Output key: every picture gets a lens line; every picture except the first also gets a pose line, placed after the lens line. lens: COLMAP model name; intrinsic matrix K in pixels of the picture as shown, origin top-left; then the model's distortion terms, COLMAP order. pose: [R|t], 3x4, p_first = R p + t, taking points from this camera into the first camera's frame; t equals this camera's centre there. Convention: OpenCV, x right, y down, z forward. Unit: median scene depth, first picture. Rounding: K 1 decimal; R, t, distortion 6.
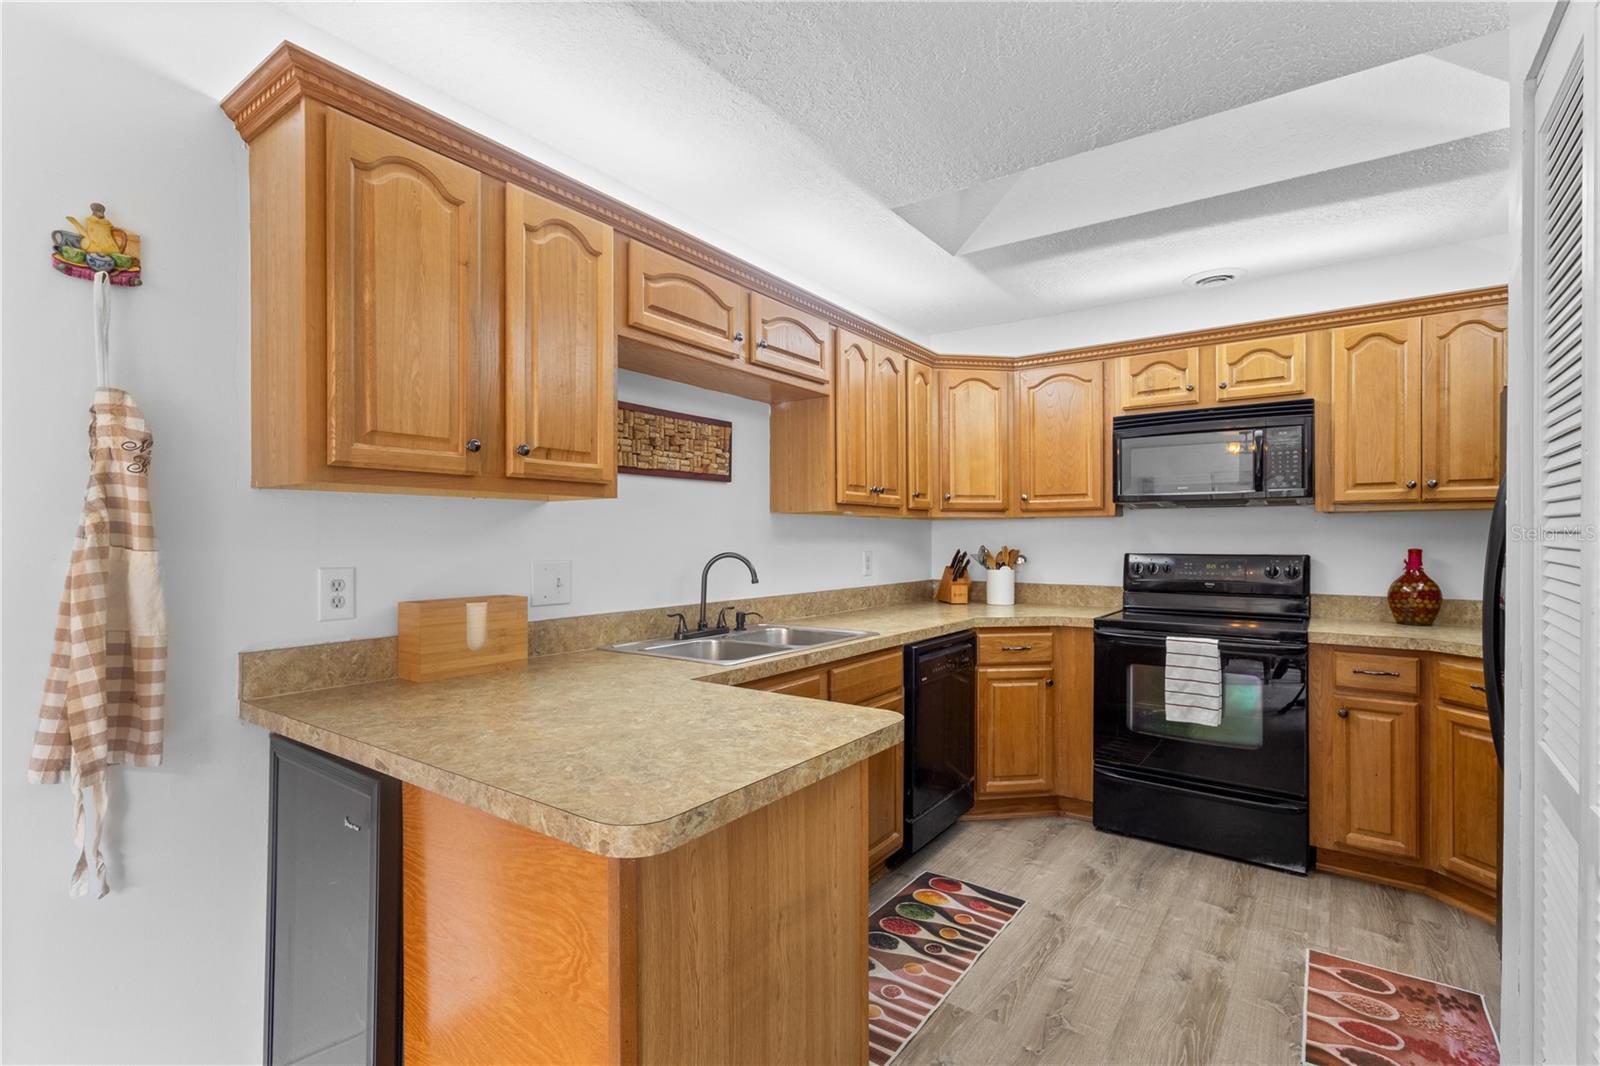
lens RADIAL K [[742.4, 0, 799.3], [0, 742.4, 535.7], [0, 0, 1]] dist [0.002723, 0.002285]
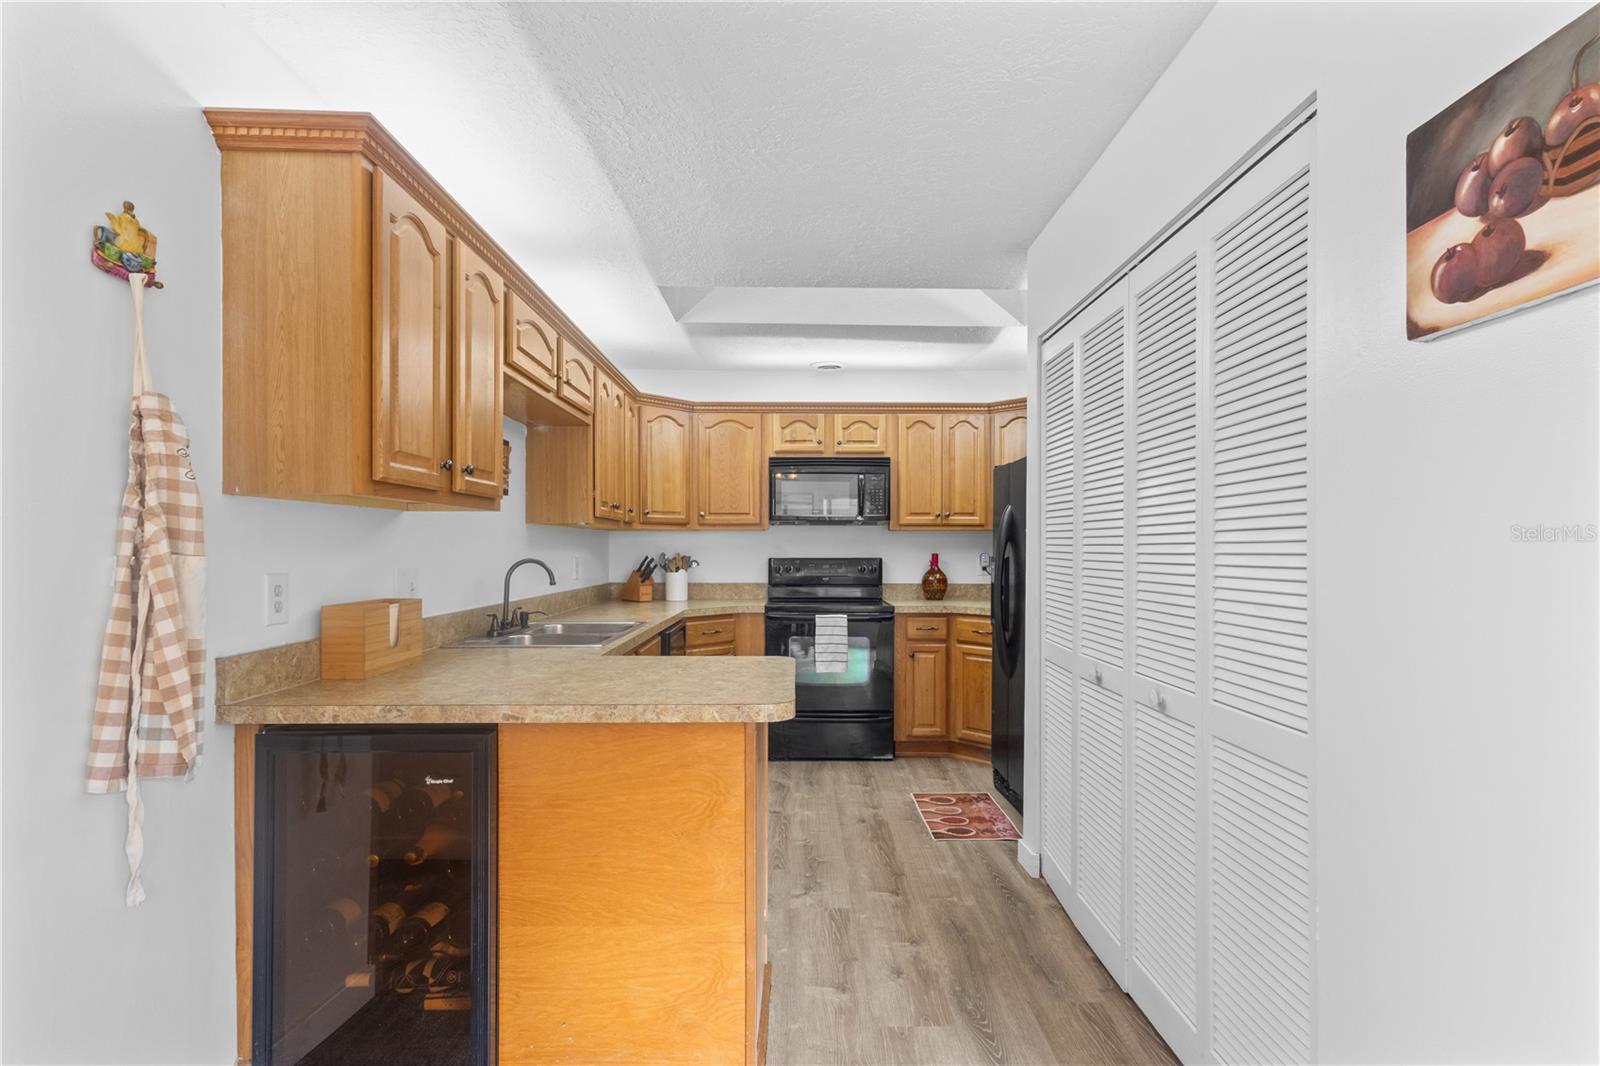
lens RADIAL K [[742.4, 0, 808.3], [0, 742.4, 544.5], [0, 0, 1]] dist [0.002723, 0.002285]
pose [[0.803082, 0.003970, 0.595855, -0.406980], [-0.003798, 0.999992, -0.001544, 0.001394], [-0.595856, -0.001023, 0.803091, -0.160878]]
